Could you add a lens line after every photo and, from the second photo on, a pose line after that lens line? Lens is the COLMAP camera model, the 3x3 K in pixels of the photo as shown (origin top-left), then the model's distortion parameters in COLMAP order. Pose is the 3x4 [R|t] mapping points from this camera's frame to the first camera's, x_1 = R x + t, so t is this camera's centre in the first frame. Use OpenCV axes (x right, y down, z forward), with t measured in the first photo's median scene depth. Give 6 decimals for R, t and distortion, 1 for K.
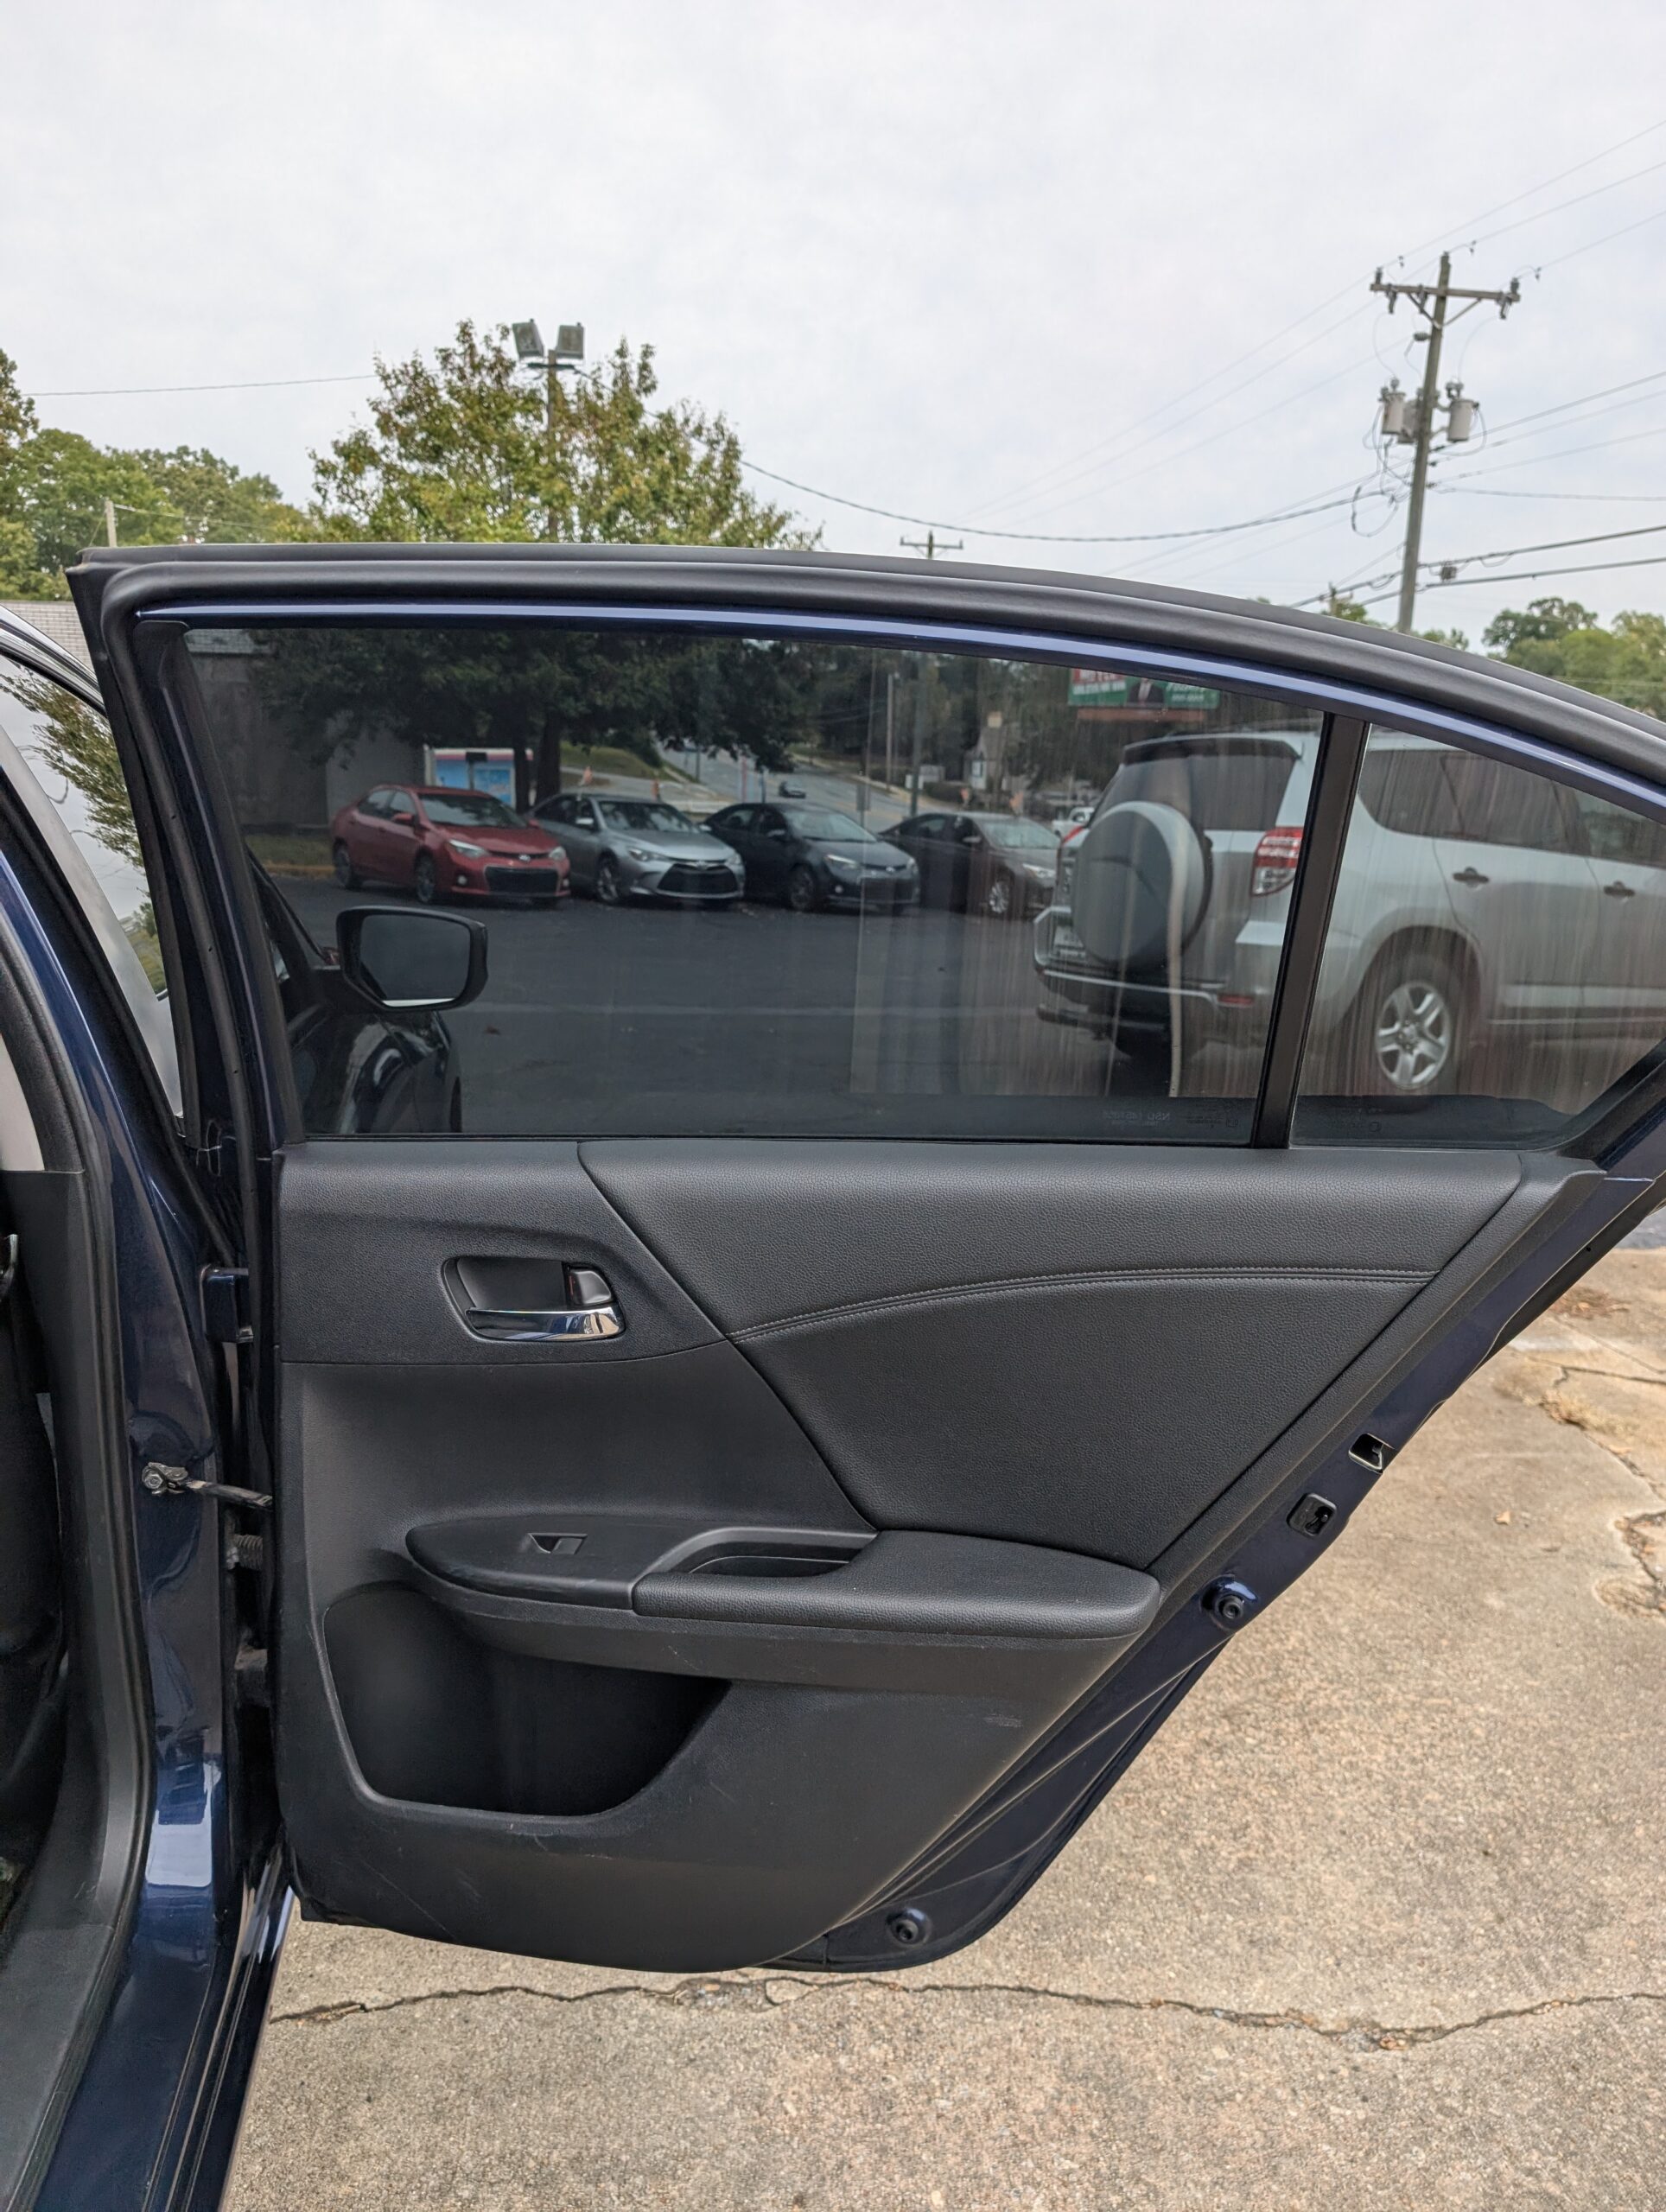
lens RADIAL K [[1579.5, 0, 826.7], [0, 1579.5, 1124.3], [0, 0, 1]] dist [0.034486, -0.034379]
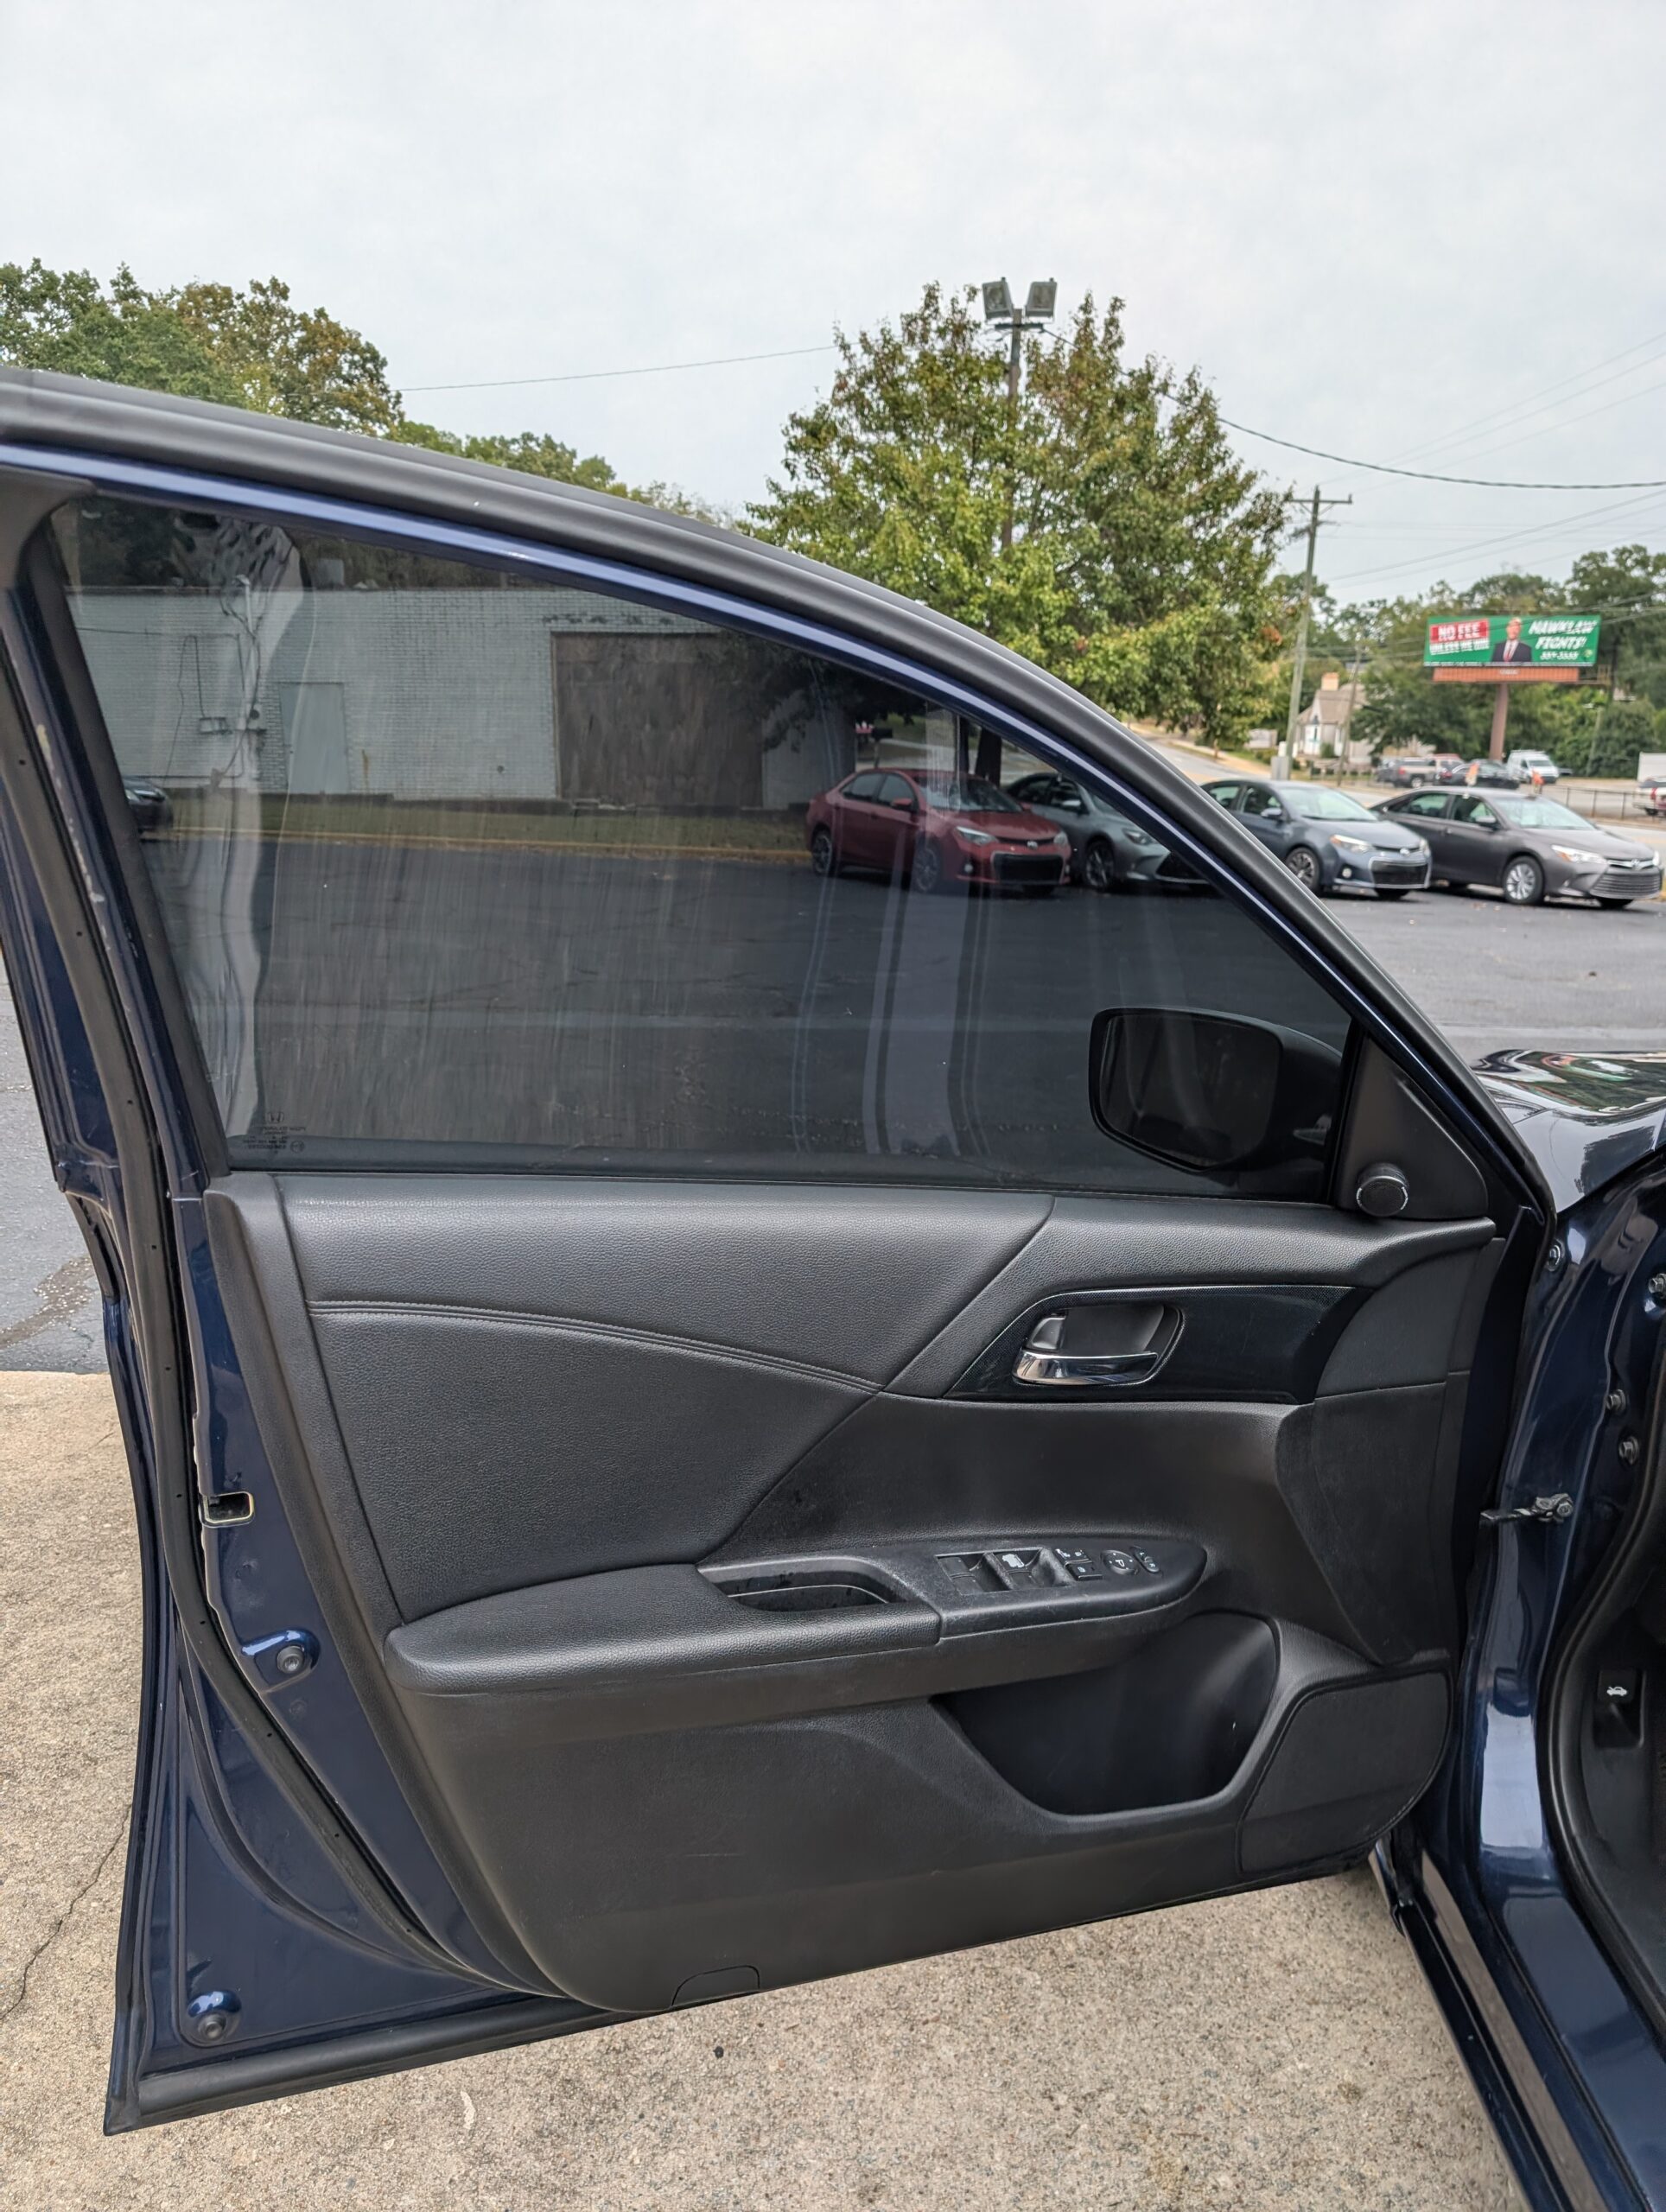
lens RADIAL K [[1591.3, 0, 837.8], [0, 1591.3, 1129.5], [0, 0, 1]] dist [0.009721, -0.011146]
pose [[0.985041, 0.030068, -0.169677, -0.104296], [-0.026464, 0.999374, 0.023466, -0.011728], [0.170276, -0.018624, 0.985220, 0.024209]]
